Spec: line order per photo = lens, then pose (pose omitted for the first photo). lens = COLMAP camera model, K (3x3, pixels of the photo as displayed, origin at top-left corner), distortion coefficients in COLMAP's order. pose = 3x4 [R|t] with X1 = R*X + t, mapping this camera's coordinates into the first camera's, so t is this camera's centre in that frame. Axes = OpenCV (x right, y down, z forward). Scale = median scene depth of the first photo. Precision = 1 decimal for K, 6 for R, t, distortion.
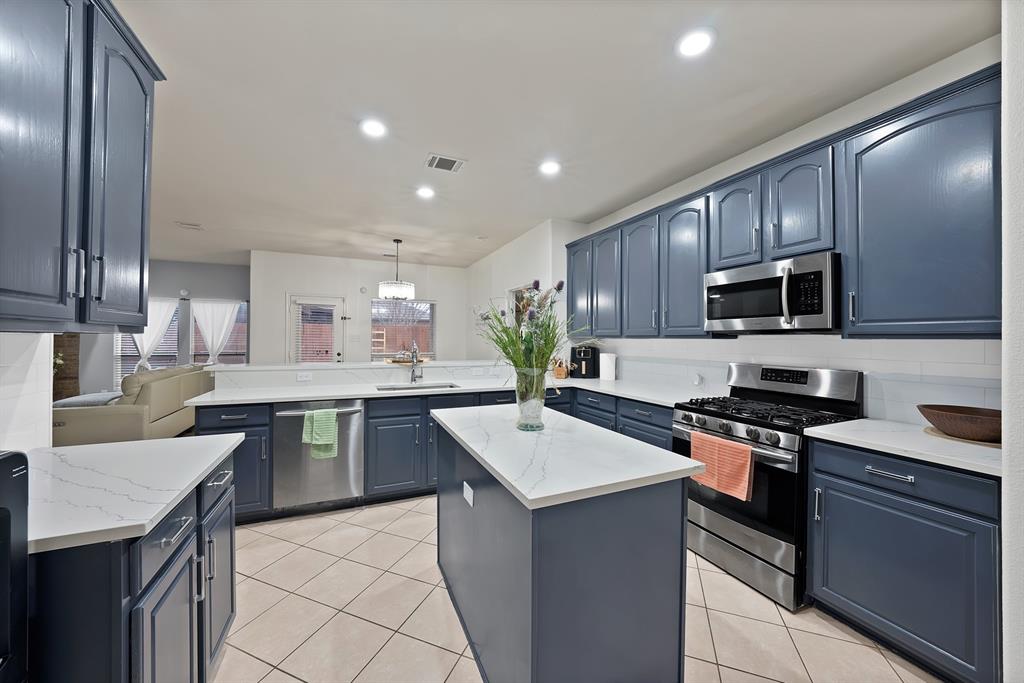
lens RADIAL K [[374.1, 0, 529.7], [0, 374.1, 350.4], [0, 0, 1]] dist [-0.000725, -0.000004]
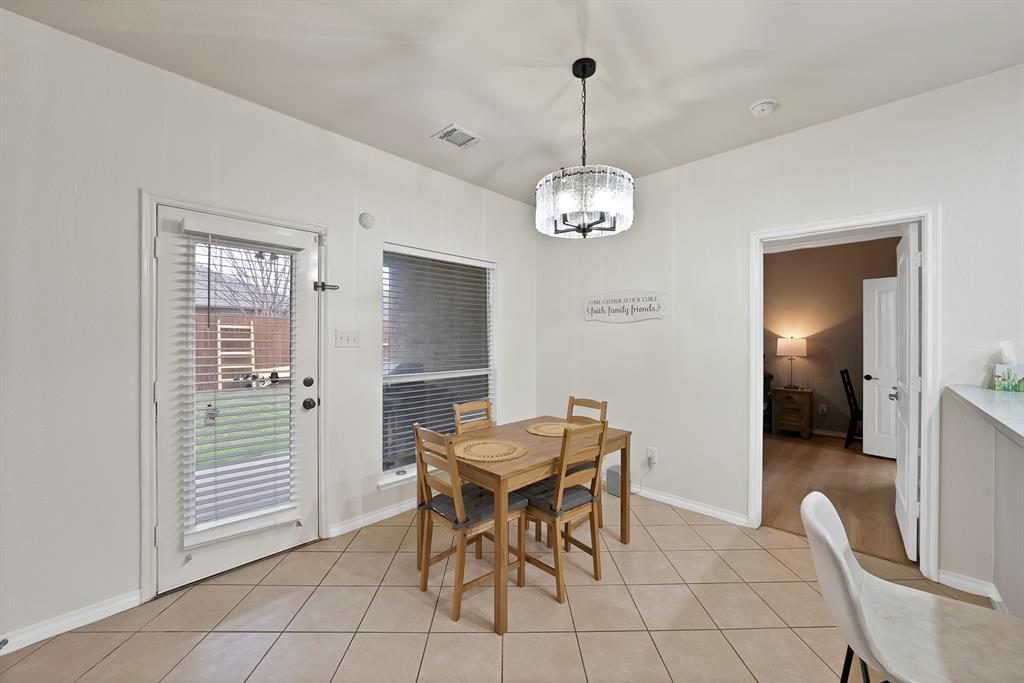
lens RADIAL K [[381.5, 0, 516.6], [0, 381.5, 335.3], [0, 0, 1]] dist [-0.022460, 0.005439]
pose [[0.934235, 0.000214, 0.356659, -0.671613], [0.013097, 0.999305, -0.034906, -0.030611], [-0.356419, 0.037281, 0.933582, 0.857011]]
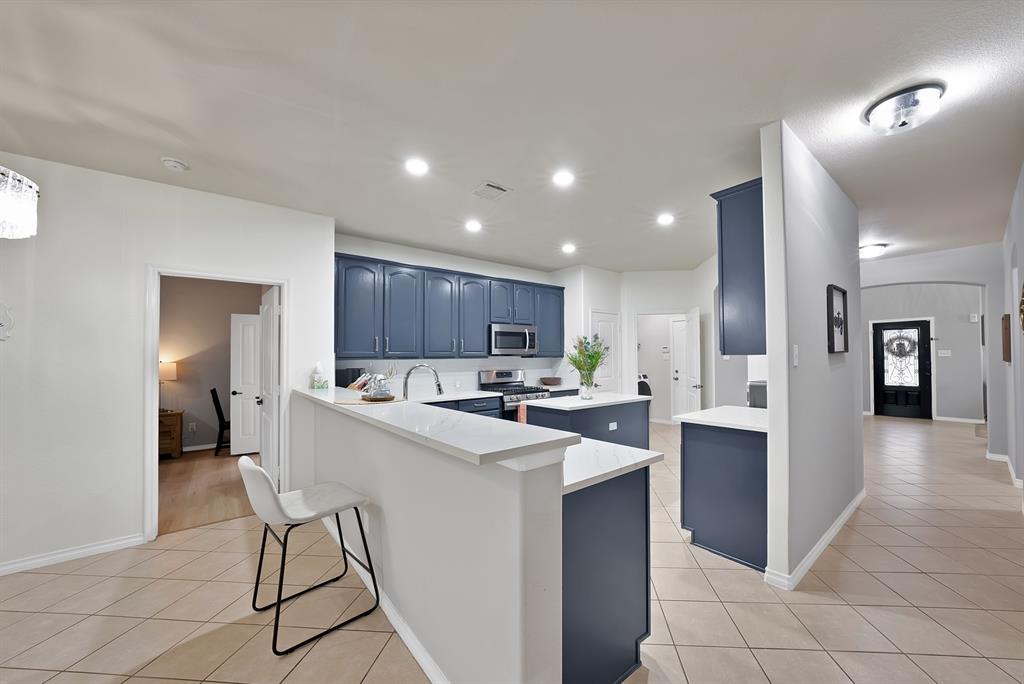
lens RADIAL K [[374.1, 0, 529.7], [0, 374.1, 350.9], [0, 0, 1]] dist [-0.000725, -0.000004]
pose [[-0.243515, 0.017050, 0.969747, -0.888407], [0.041431, 0.999116, -0.007163, -0.030332], [-0.969012, 0.038433, -0.244006, 0.811923]]
